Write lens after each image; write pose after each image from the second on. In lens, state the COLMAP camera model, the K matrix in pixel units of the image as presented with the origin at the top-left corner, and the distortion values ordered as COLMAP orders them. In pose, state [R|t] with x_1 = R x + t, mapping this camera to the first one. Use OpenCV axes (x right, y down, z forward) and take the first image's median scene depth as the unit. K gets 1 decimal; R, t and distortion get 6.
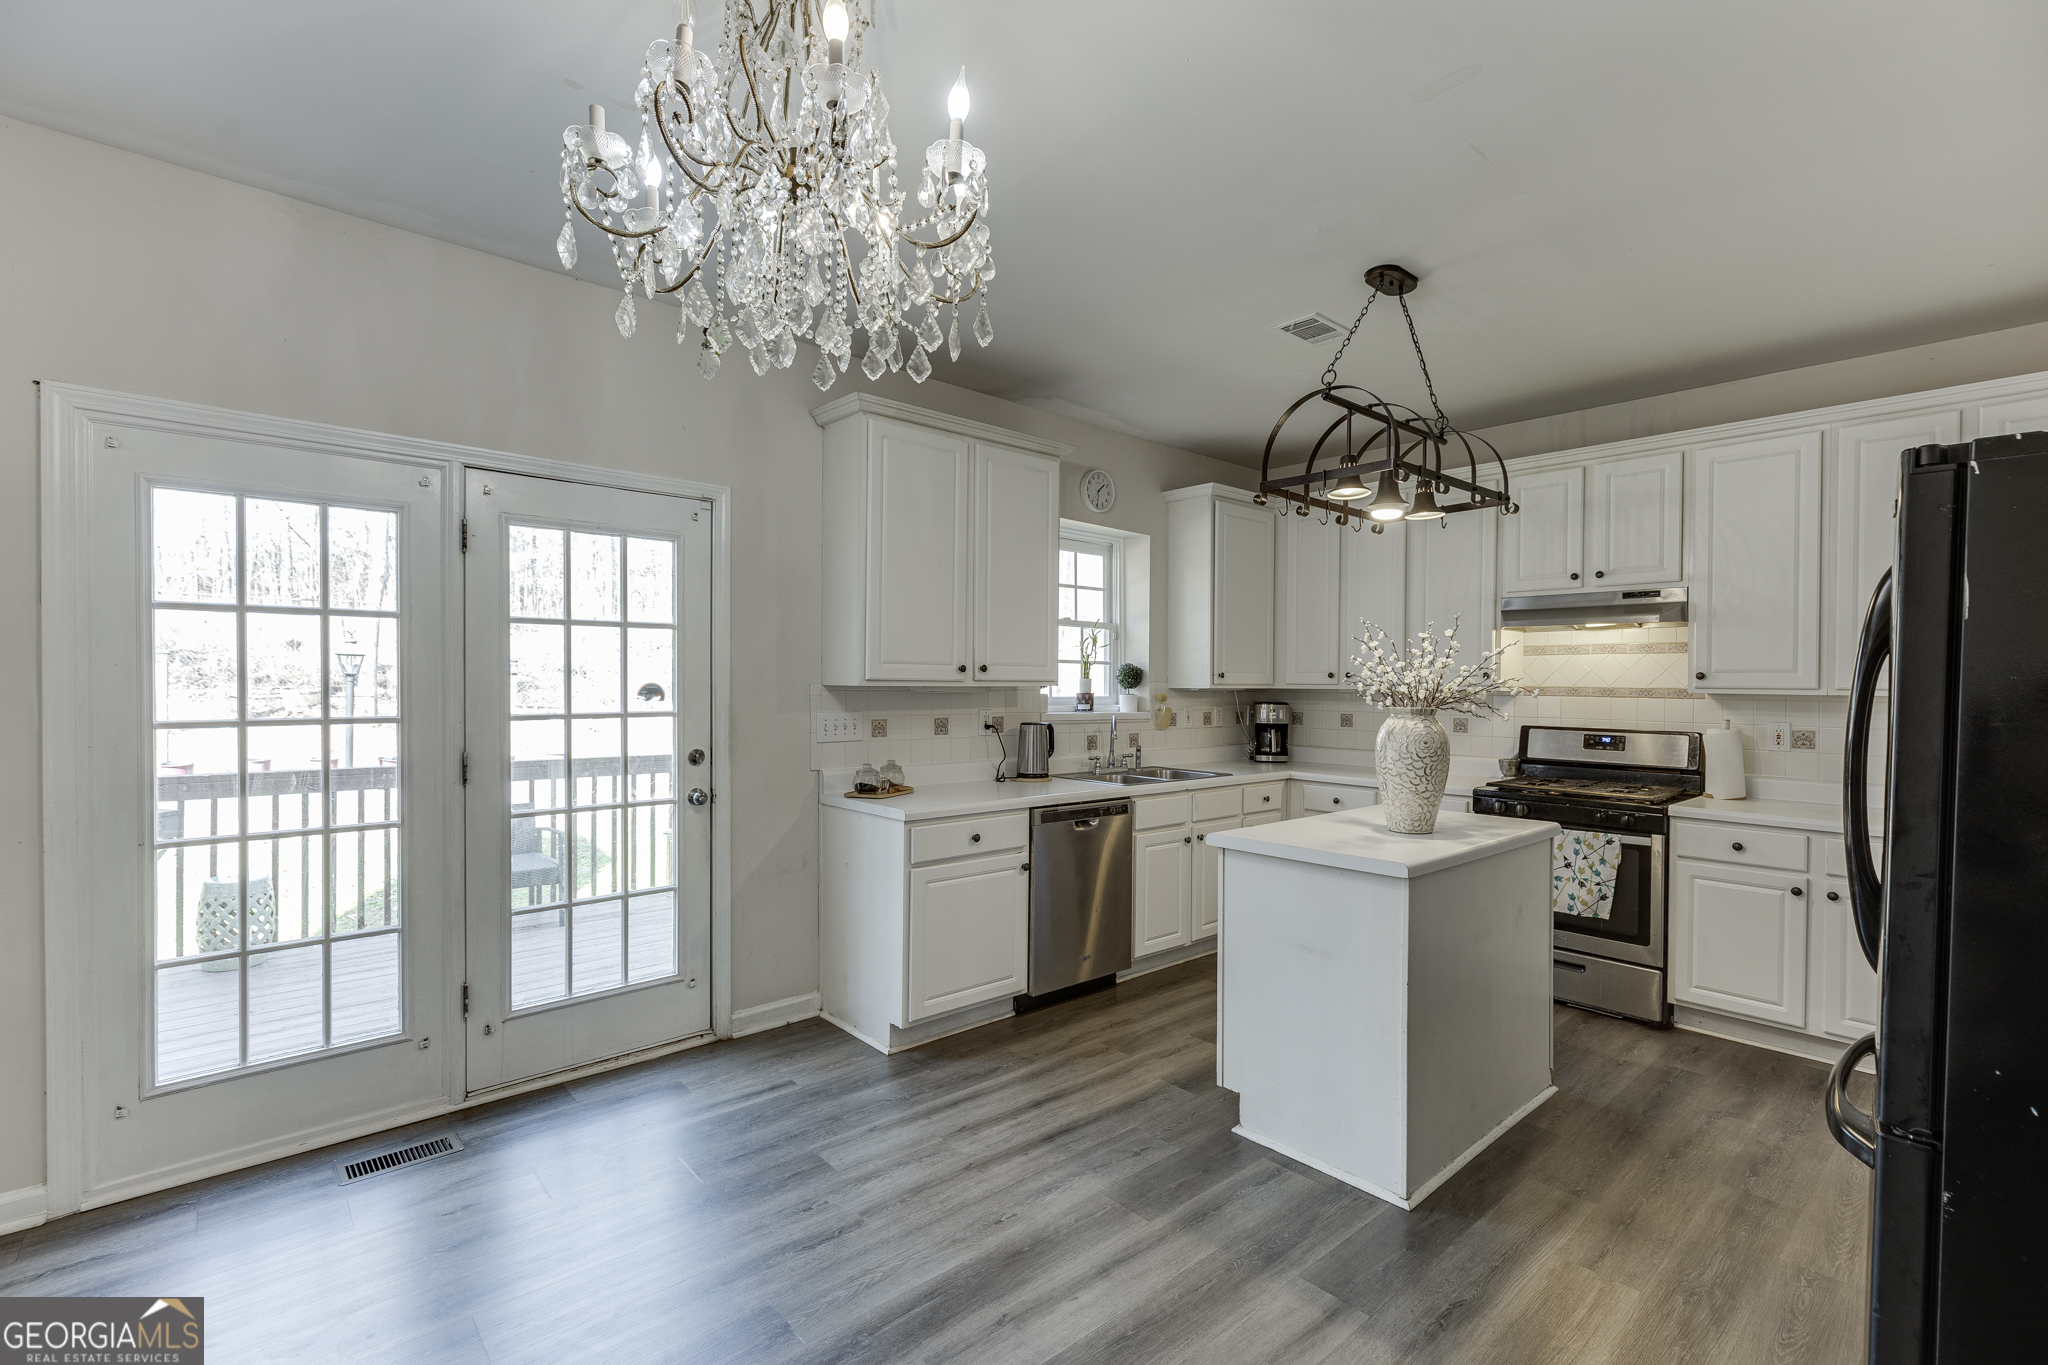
lens RADIAL K [[917.5, 0, 1044.0], [0, 917.5, 685.4], [0, 0, 1]] dist [0.020086, -0.006803]
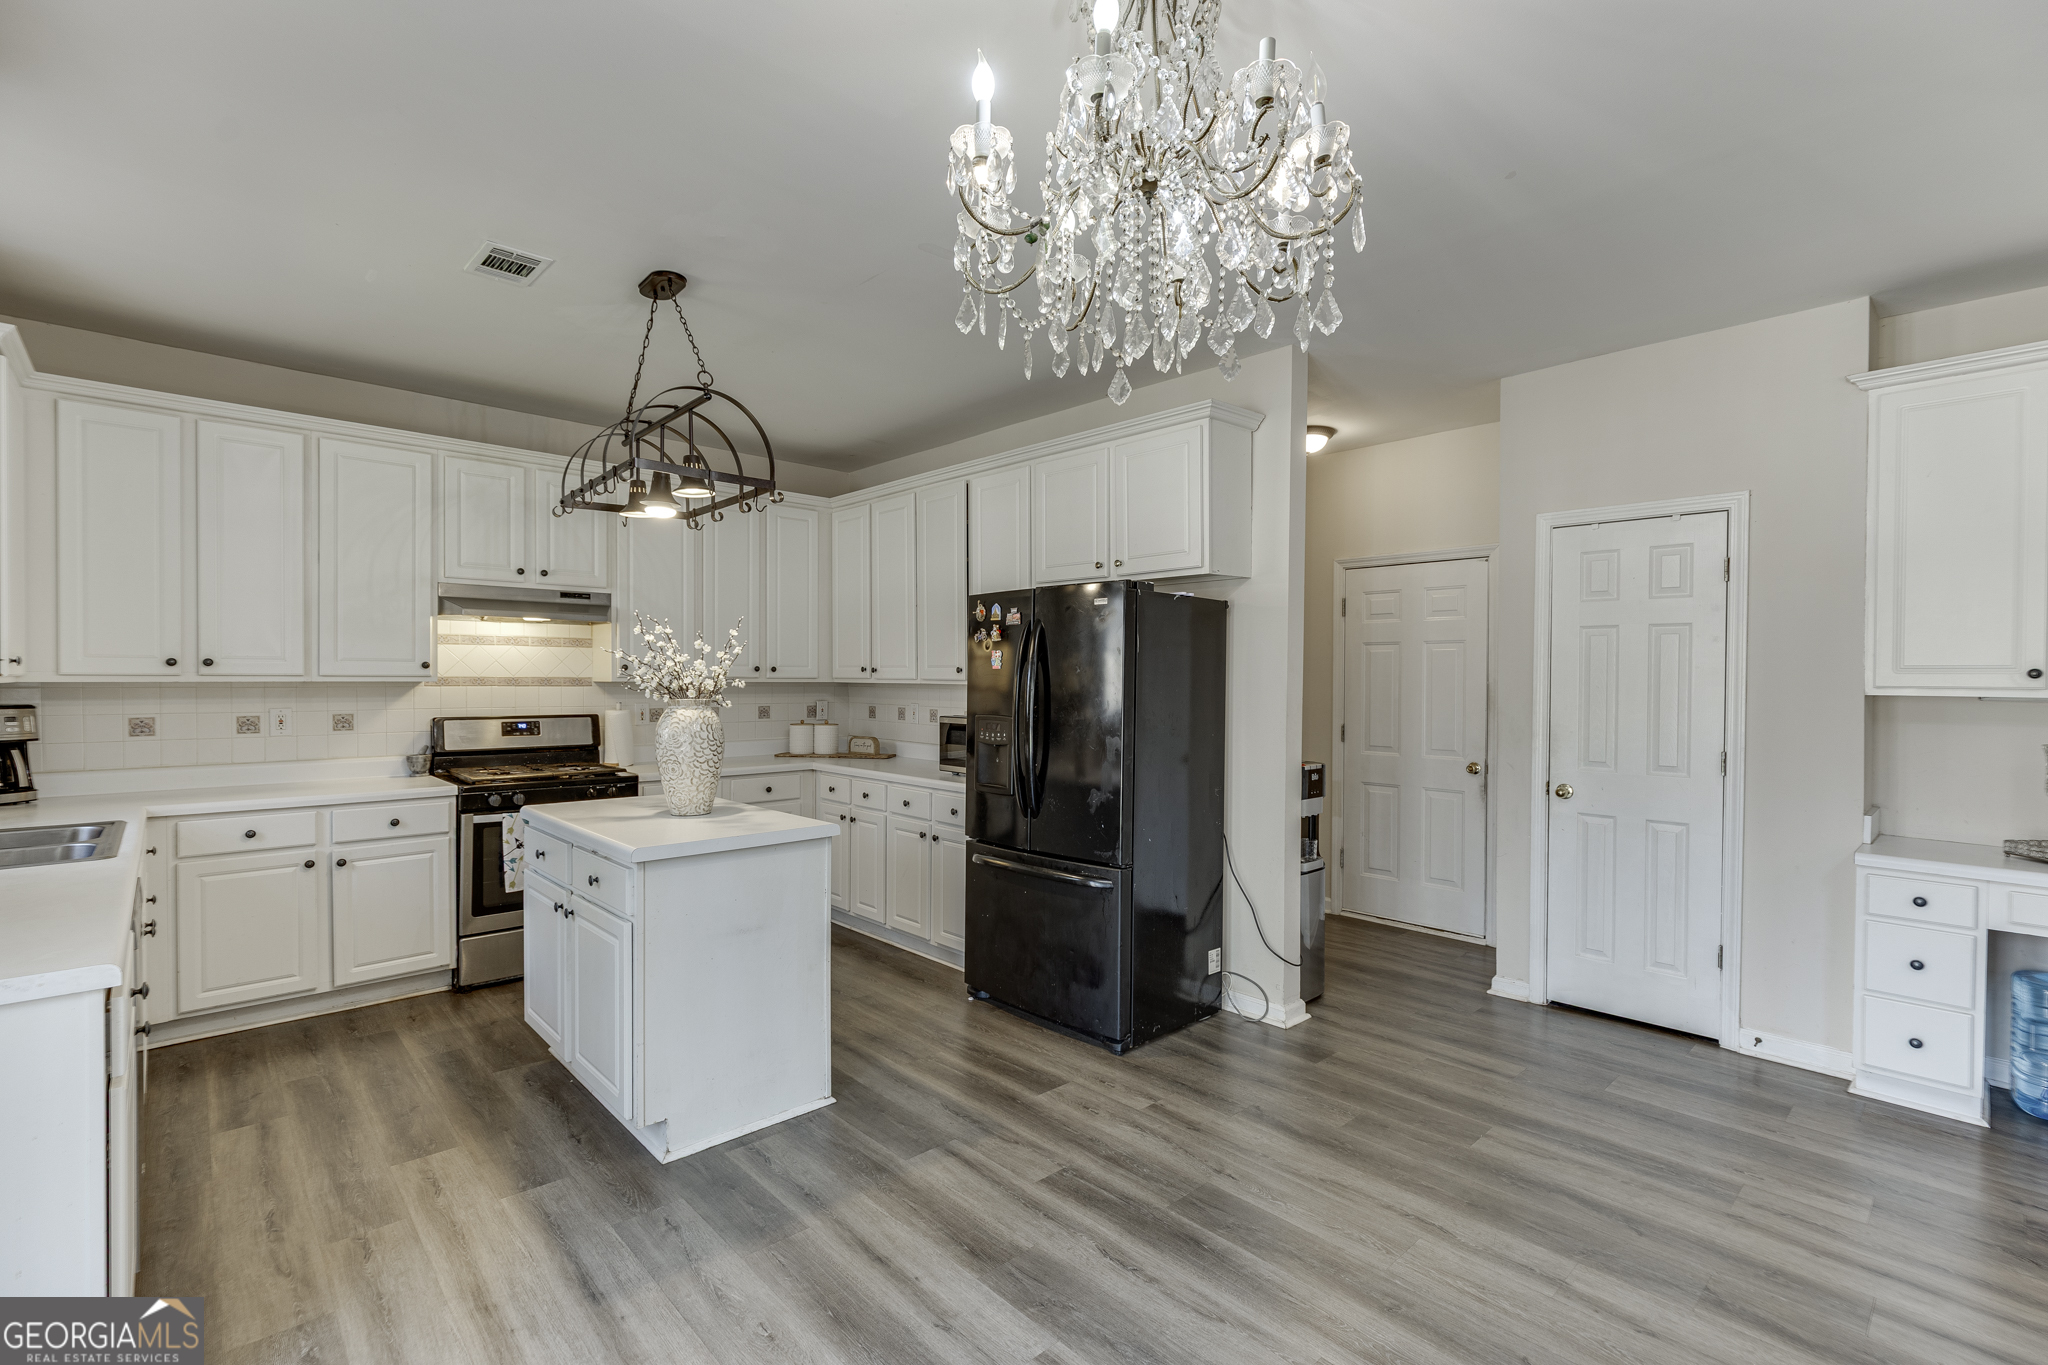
lens RADIAL K [[917.5, 0, 1044.0], [0, 917.5, 685.4], [0, 0, 1]] dist [0.020086, -0.006803]
pose [[-0.021812, -0.019513, 0.999572, -0.503917], [-0.002628, 0.999807, 0.019461, -0.011306], [-0.999759, -0.002202, -0.021859, 0.446492]]
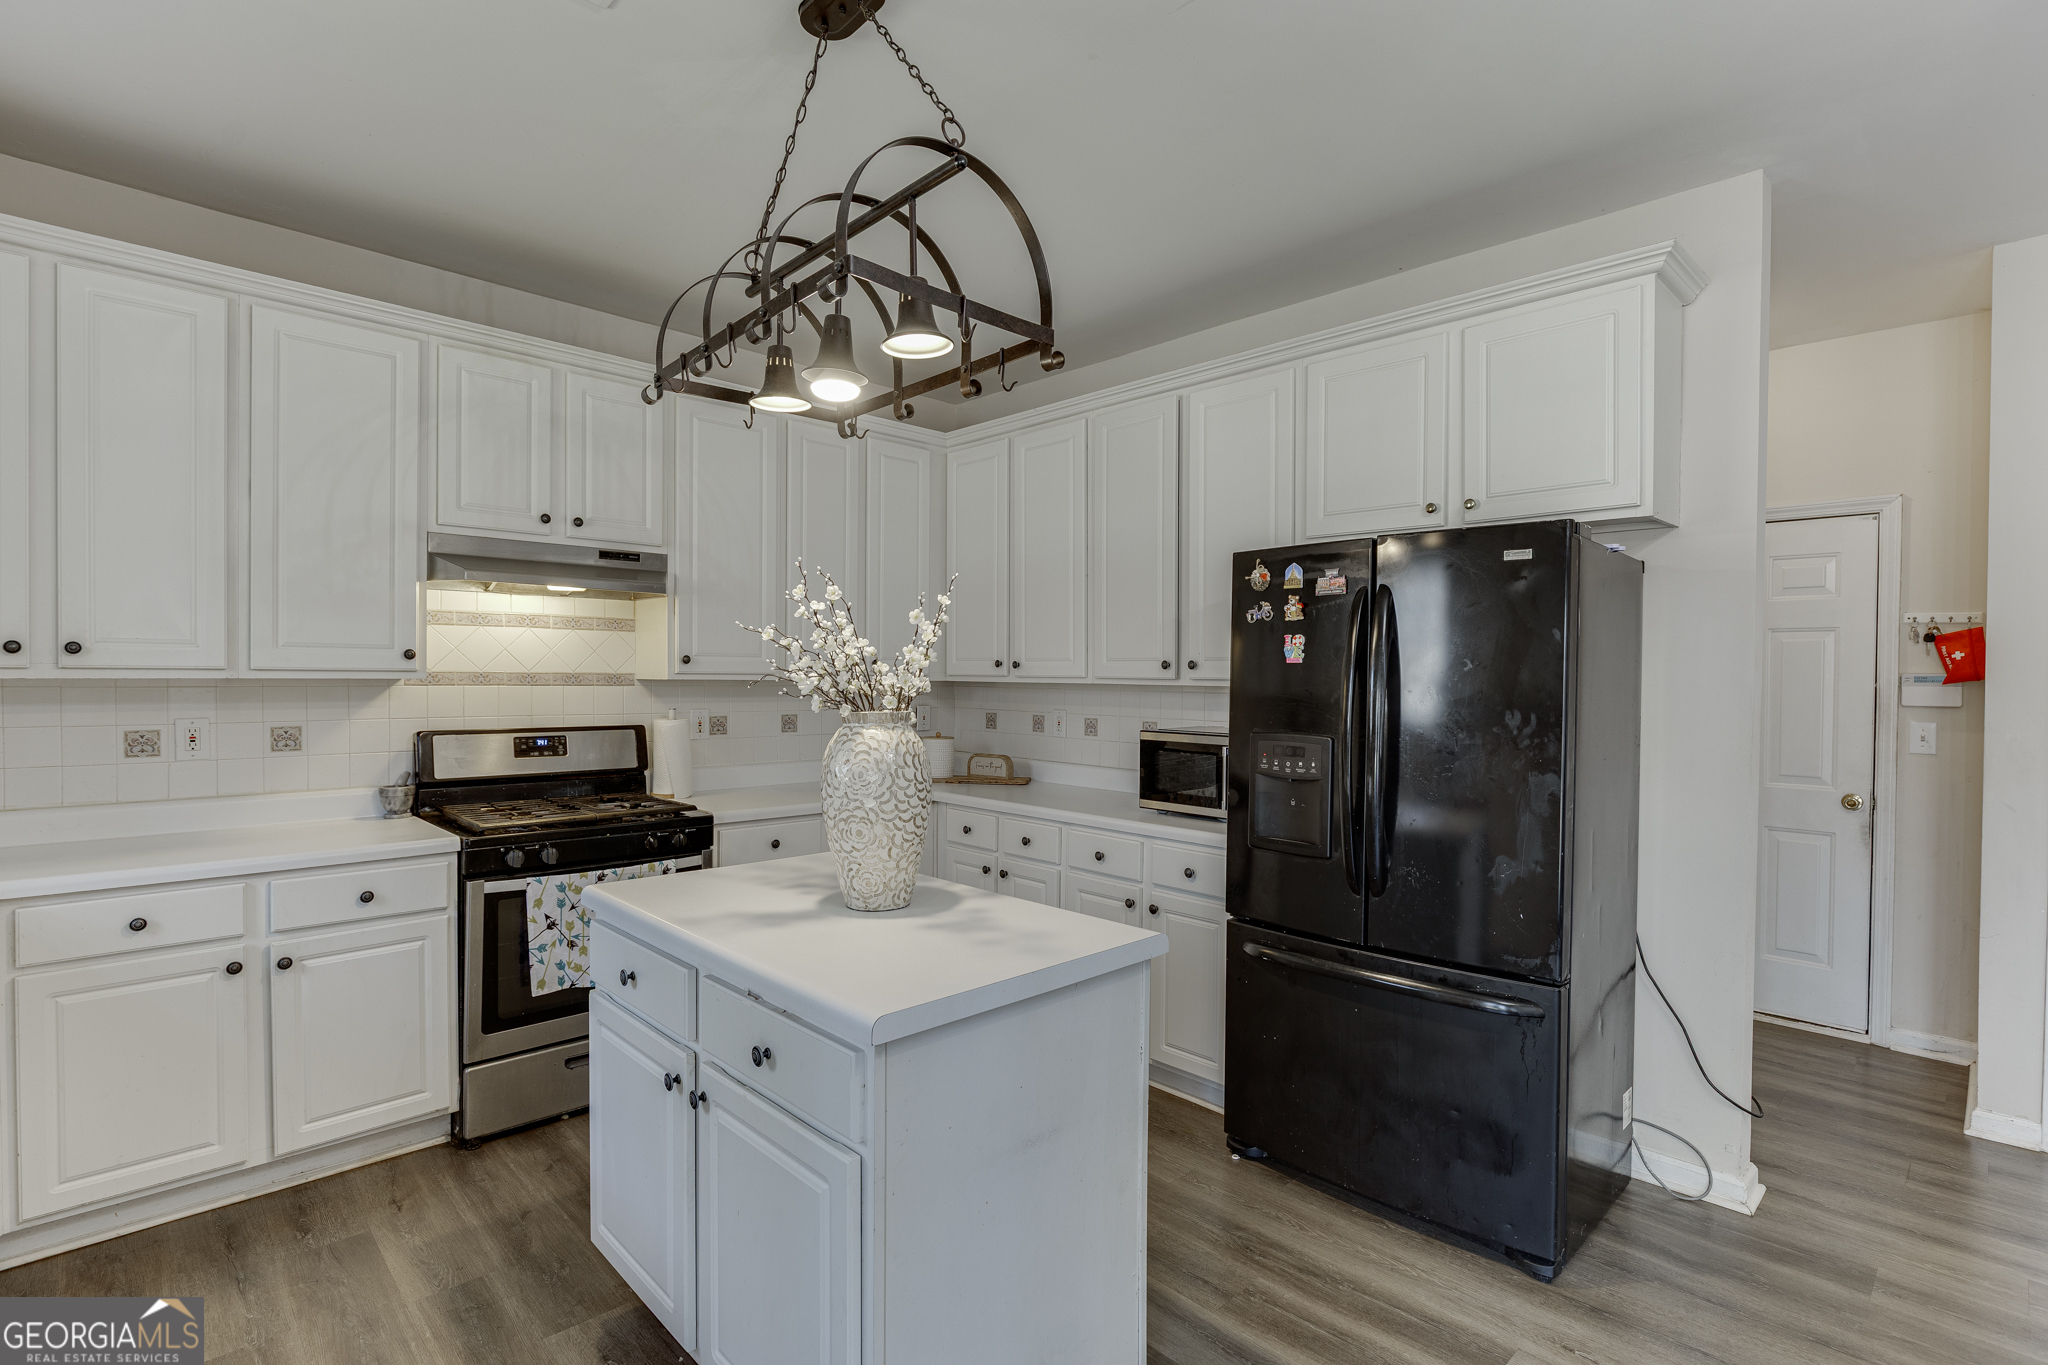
lens RADIAL K [[962.8, 0, 1047.5], [0, 962.8, 686.1], [0, 0, 1]] dist [-0.003341, -0.000084]
pose [[-0.046531, -0.022822, 0.998656, -0.199646], [-0.006715, 0.999724, 0.022533, -0.007742], [-0.998894, -0.005657, -0.046671, 0.669264]]
